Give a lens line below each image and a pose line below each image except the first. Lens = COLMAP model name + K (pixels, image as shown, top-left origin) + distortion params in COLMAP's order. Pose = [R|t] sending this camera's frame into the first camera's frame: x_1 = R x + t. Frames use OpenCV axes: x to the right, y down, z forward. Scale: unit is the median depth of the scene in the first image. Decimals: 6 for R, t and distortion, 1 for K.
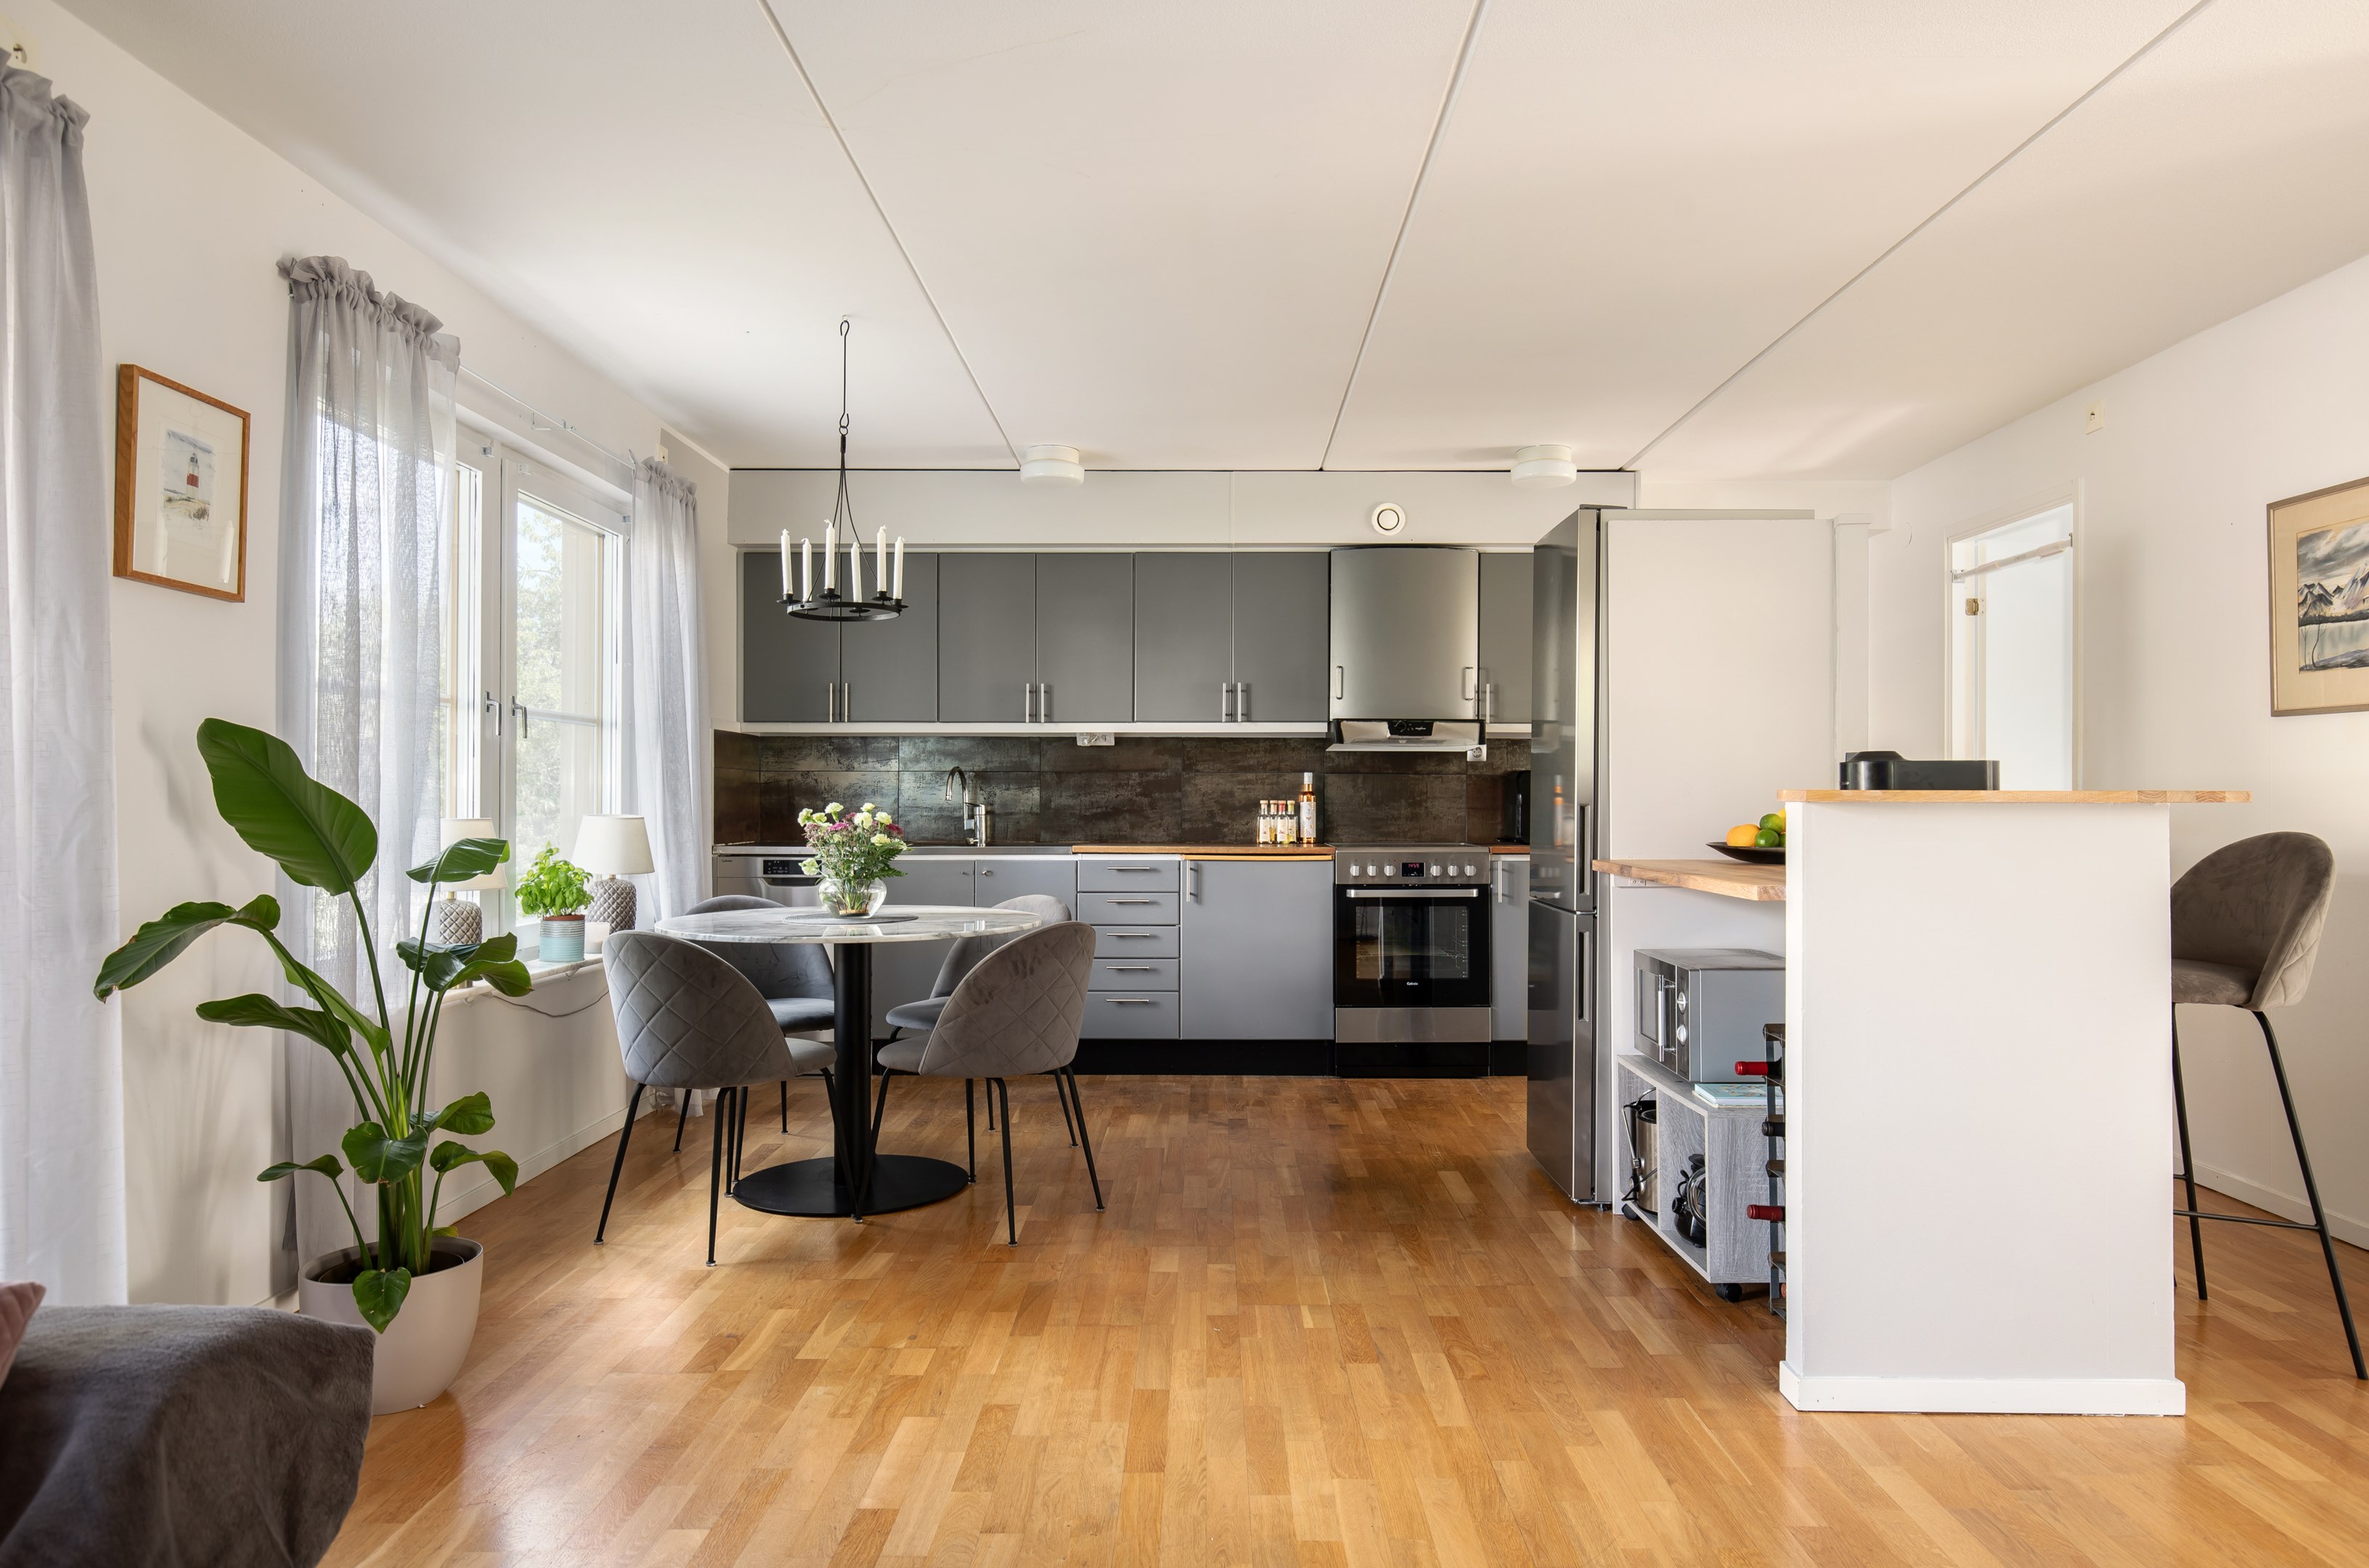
lens RADIAL K [[1516.2, 0, 1190.3], [0, 1516.2, 783.6], [0, 0, 1]] dist [0.001851, 0.000936]
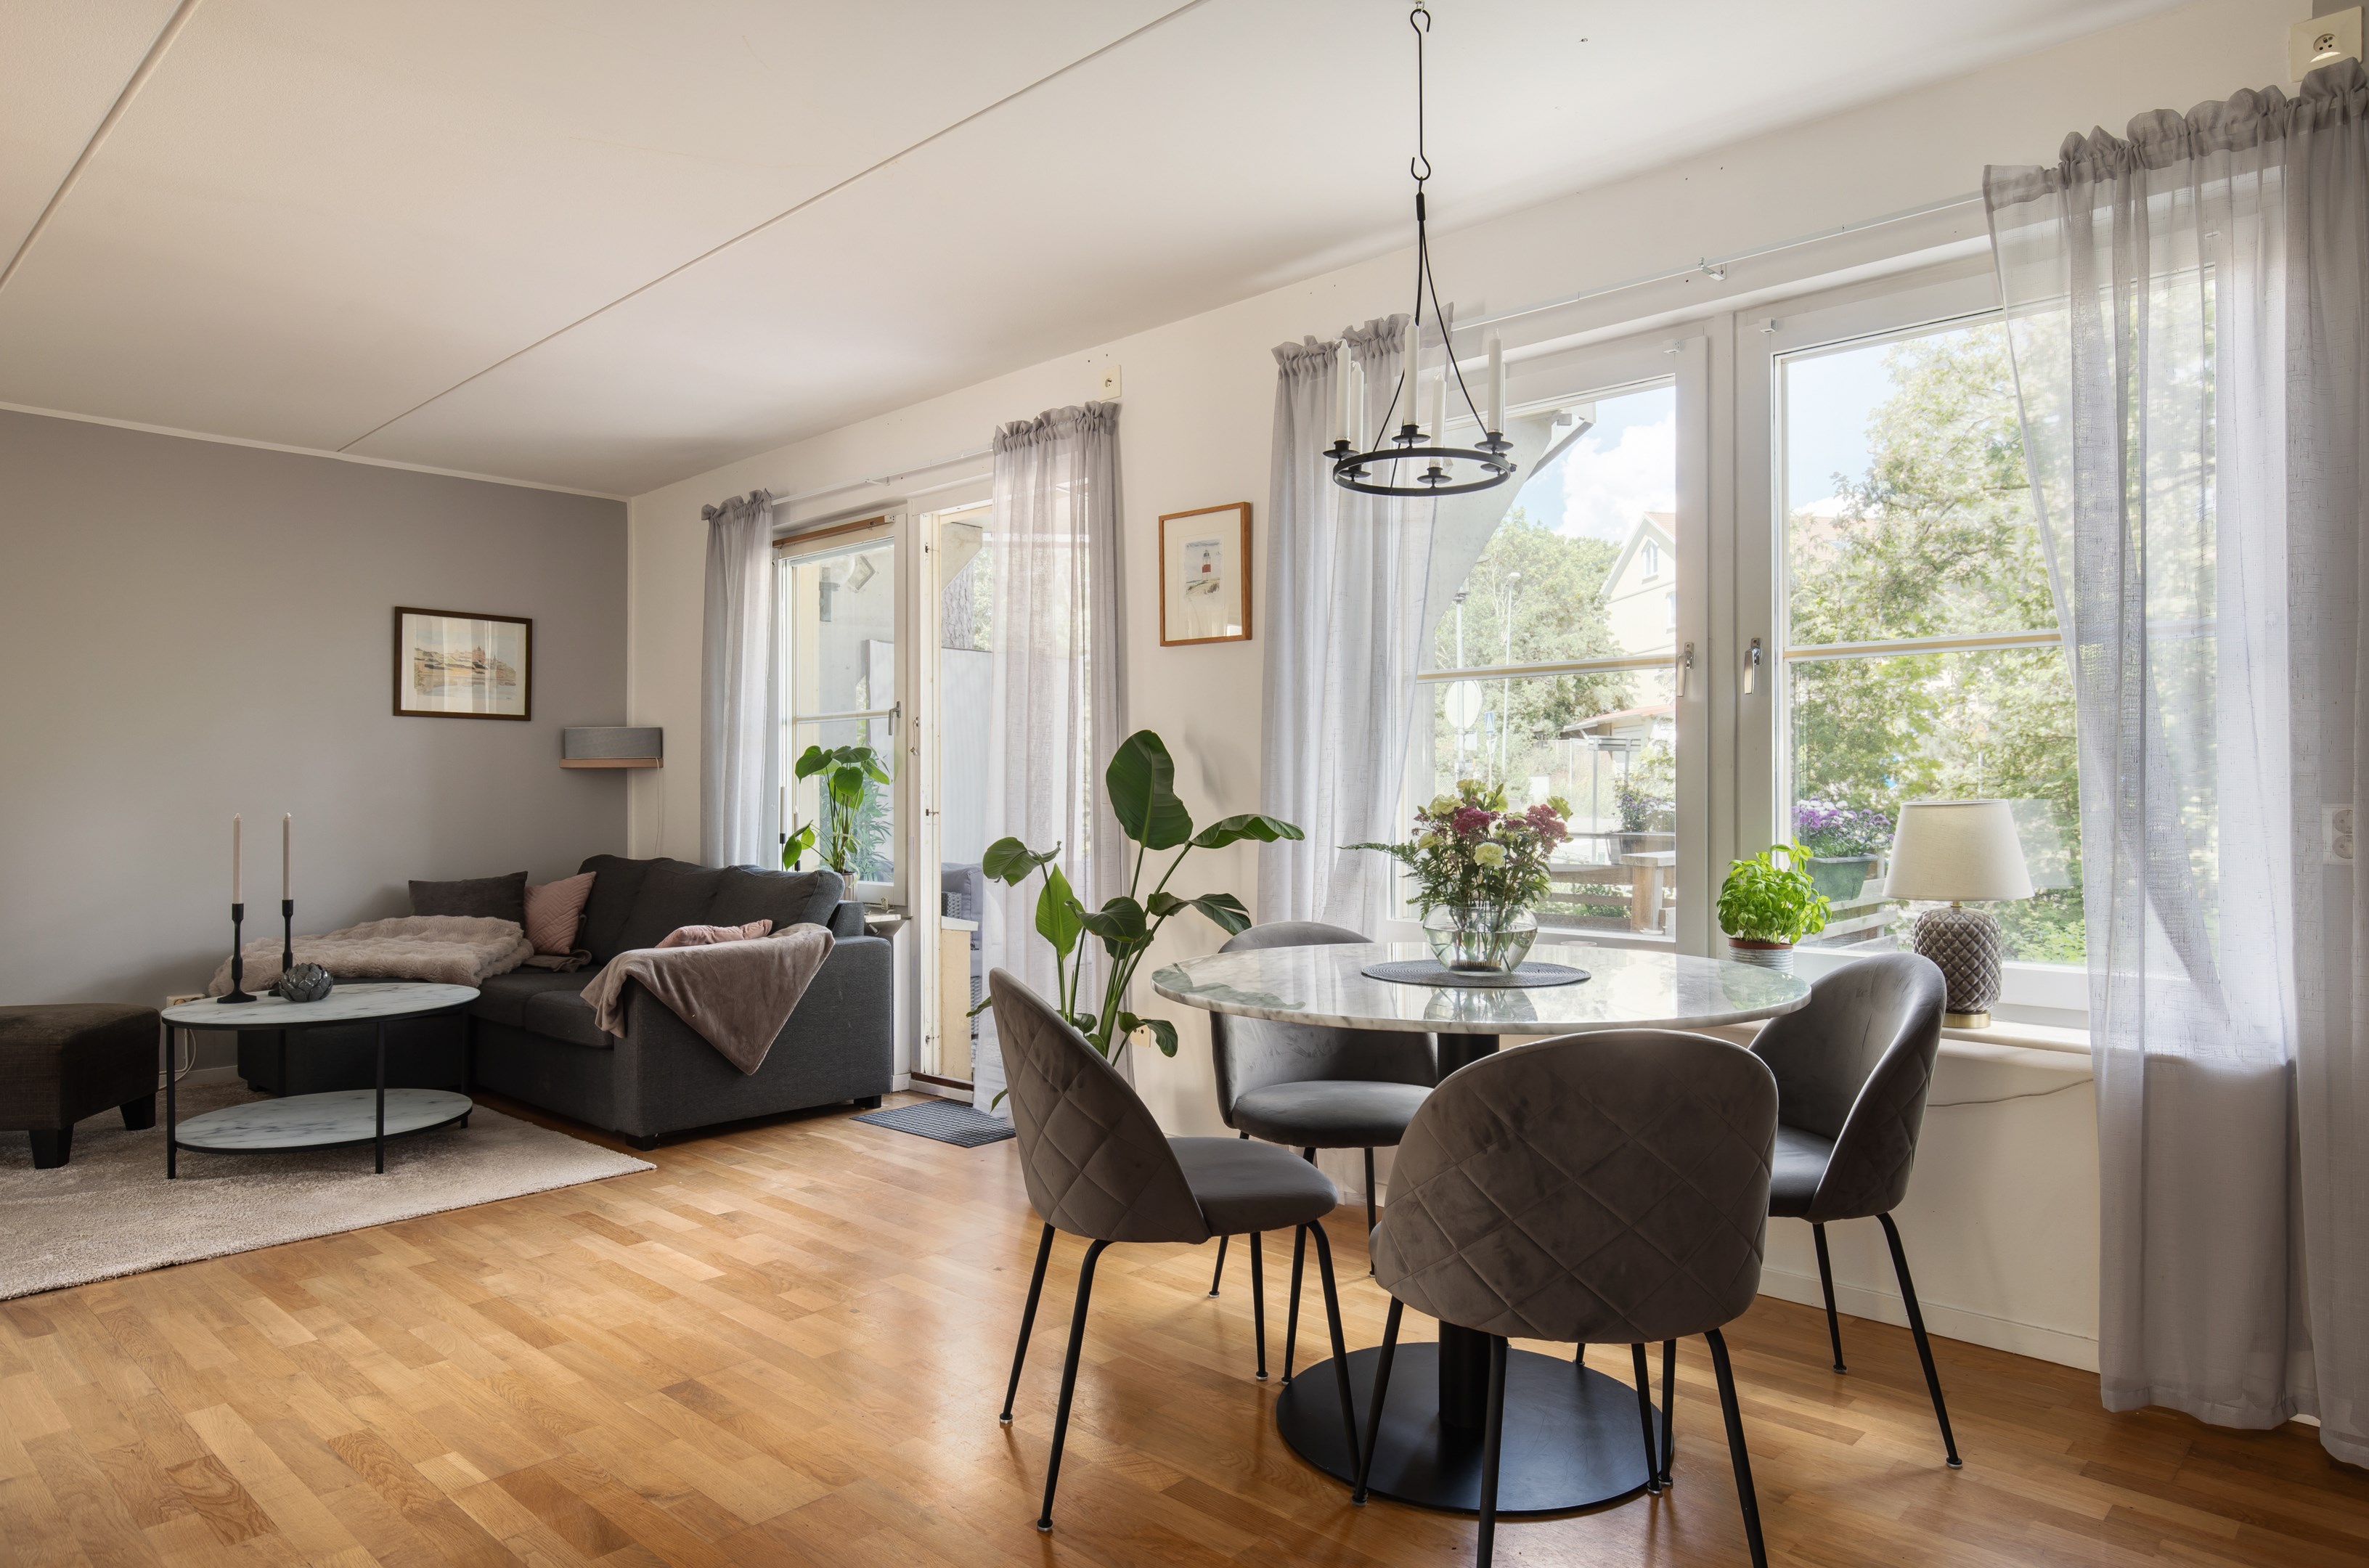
lens RADIAL K [[1443.8, 0, 1184.9], [0, 1443.8, 780.1], [0, 0, 1]] dist [-0.005989, 0.004370]
pose [[-0.675406, -0.007413, -0.737409, 0.290379], [0.008008, 0.999817, -0.017385, 0.023826], [0.737403, -0.017647, -0.675223, 1.396223]]
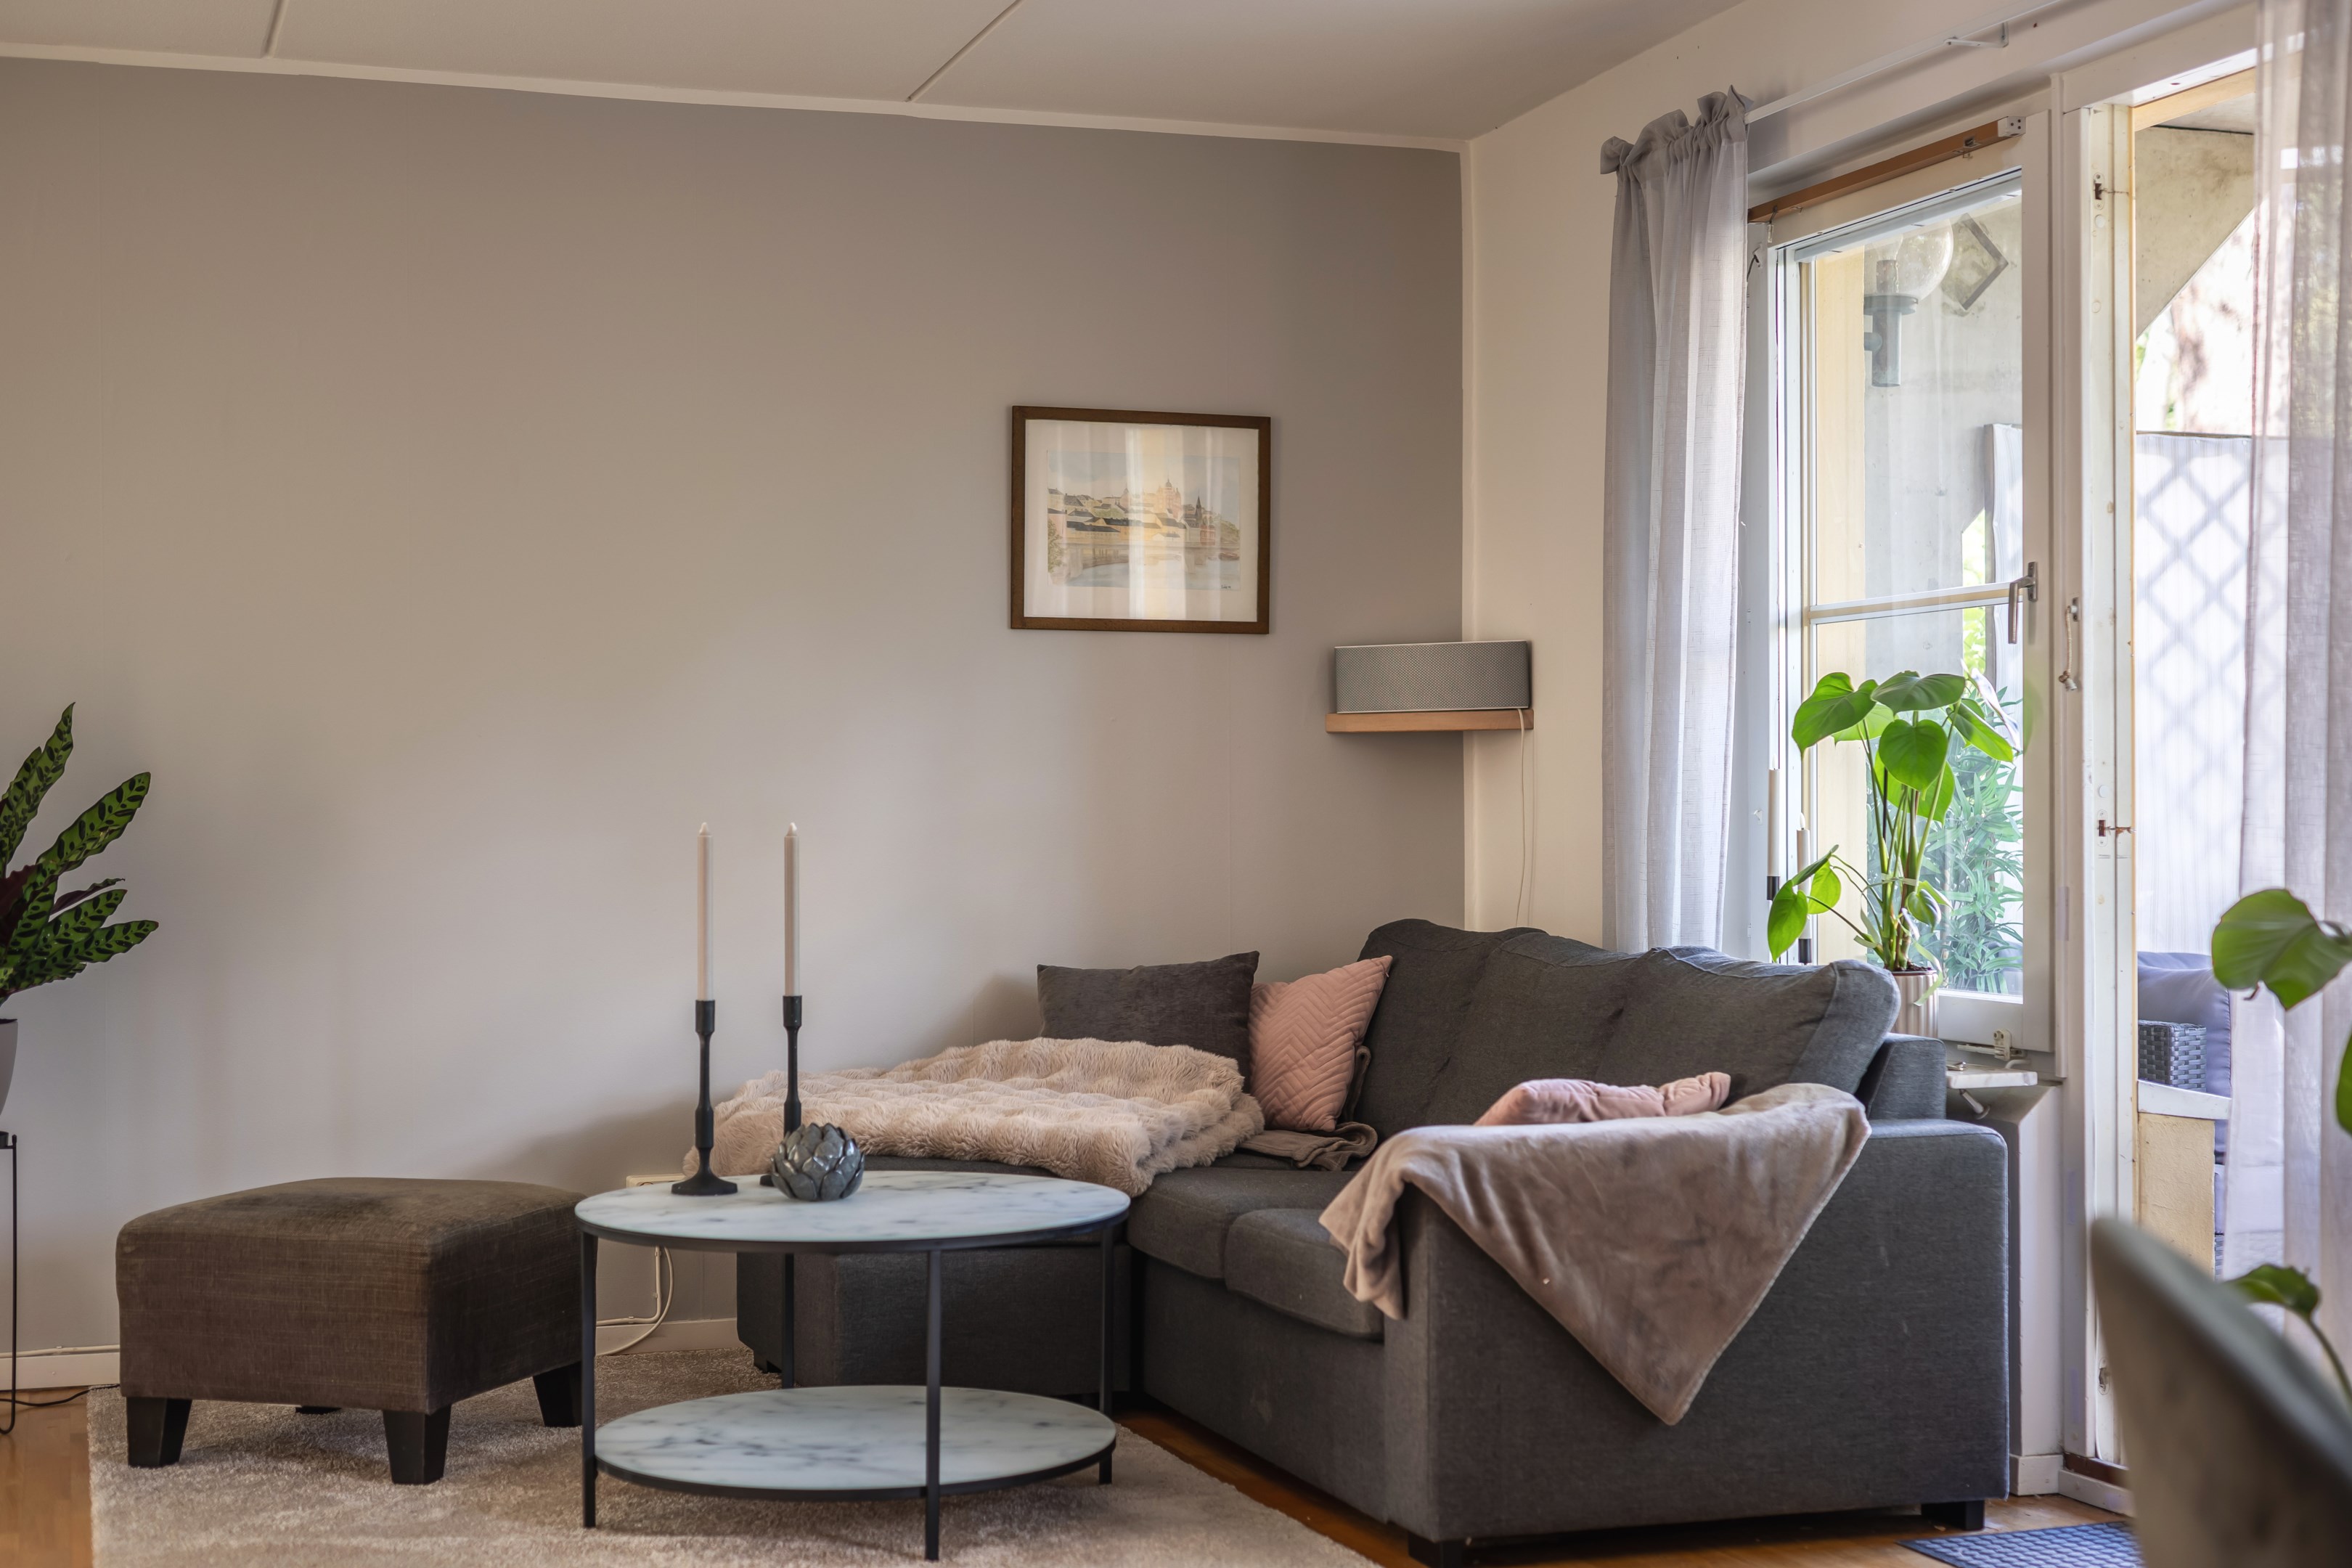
lens RADIAL K [[3286.4, 0, 1184.5], [0, 3286.4, 786.0], [0, 0, 1]] dist [0.009494, 0.000000]
pose [[-0.943089, -0.000030, -0.332541, 0.218405], [0.004973, 0.999887, -0.014193, 0.028425], [0.332504, -0.015039, -0.942982, 1.389887]]
